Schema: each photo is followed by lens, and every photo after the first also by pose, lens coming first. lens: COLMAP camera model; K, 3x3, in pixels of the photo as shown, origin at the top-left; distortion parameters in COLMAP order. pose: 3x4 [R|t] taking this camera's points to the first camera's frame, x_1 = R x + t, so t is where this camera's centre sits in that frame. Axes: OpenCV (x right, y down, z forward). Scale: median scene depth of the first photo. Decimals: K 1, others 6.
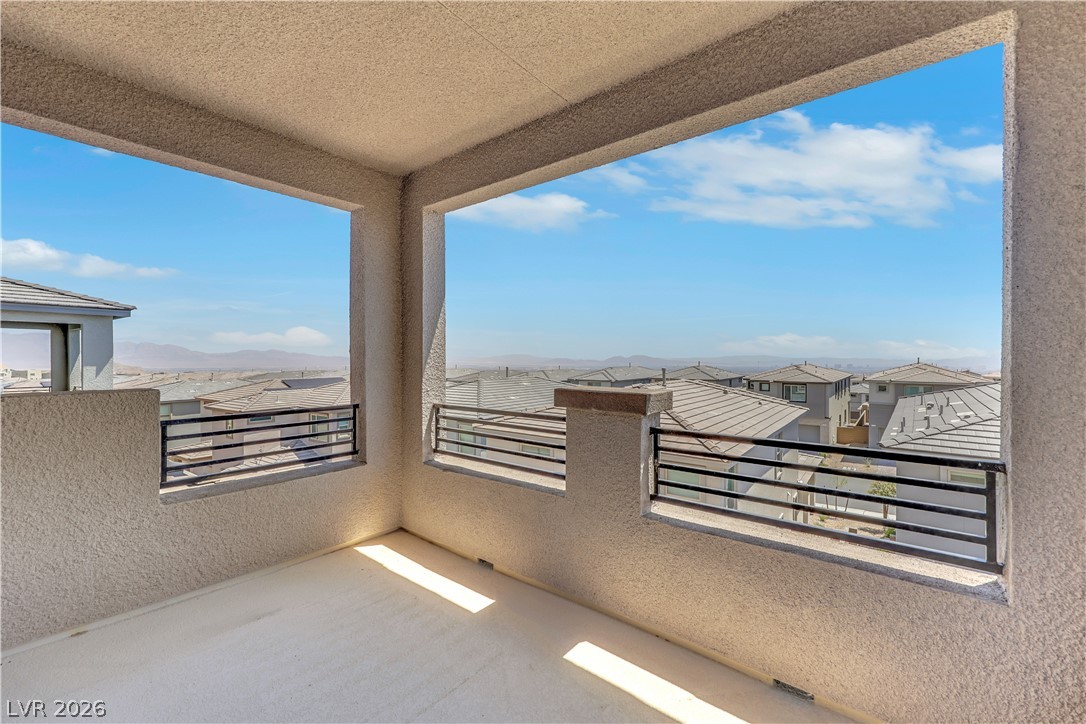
lens RADIAL K [[455.2, 0, 540.7], [0, 455.2, 357.4], [0, 0, 1]] dist [-0.001539, -0.000163]
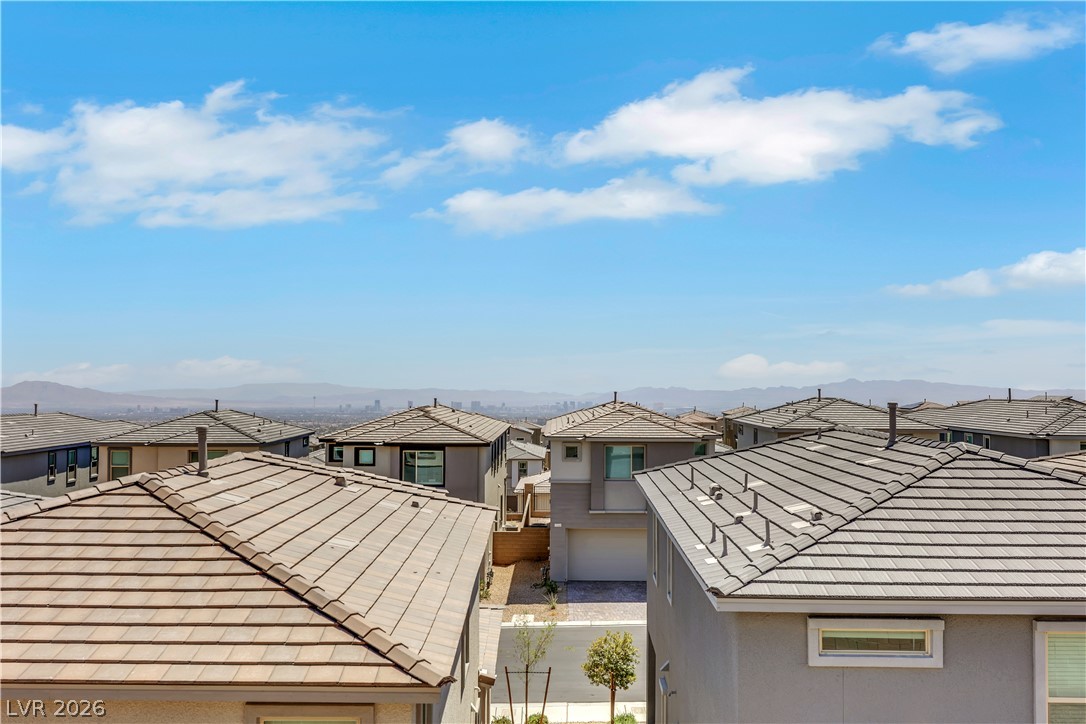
lens RADIAL K [[1051.4, 0, 540.9], [0, 1051.4, 360.0], [0, 0, 1]] dist [0.000345, 0.000000]
pose [[0.786643, 0.021192, 0.617044, -0.035748], [-0.005864, 0.999622, -0.026855, -0.008534], [-0.617380, 0.017507, 0.786471, 0.172124]]
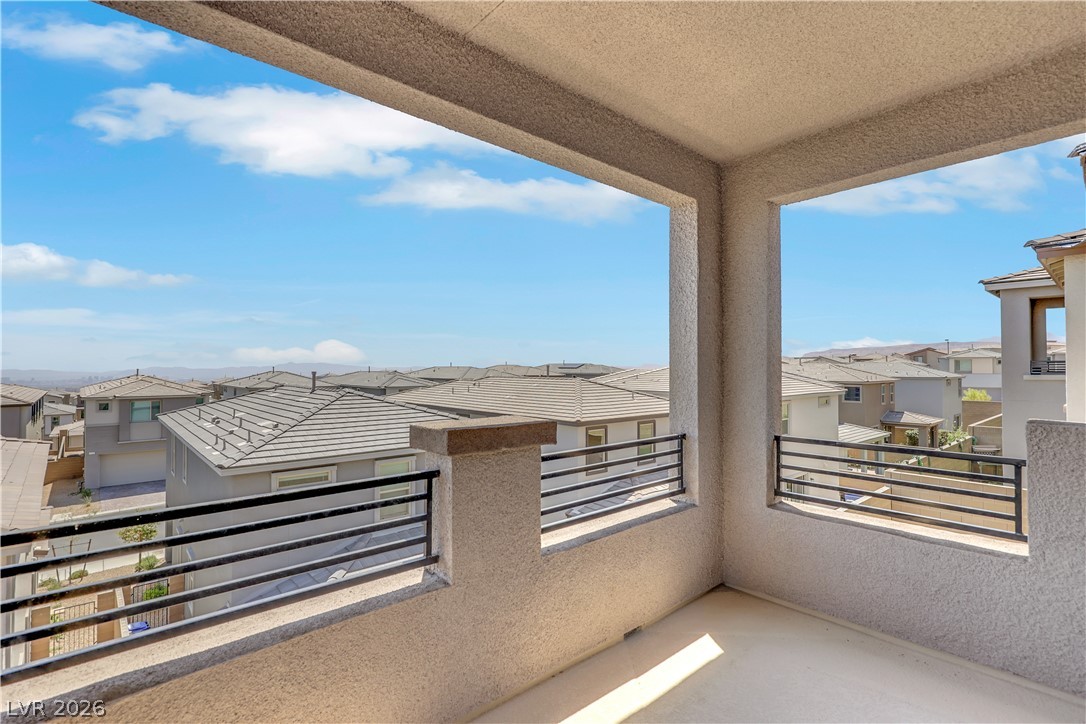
lens RADIAL K [[514.8, 0, 546.6], [0, 514.8, 359.7], [0, 0, 1]] dist [0.005979, 0.000143]
pose [[0.156672, 0.015168, 0.987534, -0.116879], [0.000825, 0.999880, -0.015488, -0.004126], [-0.987650, 0.003241, 0.156641, 0.120755]]
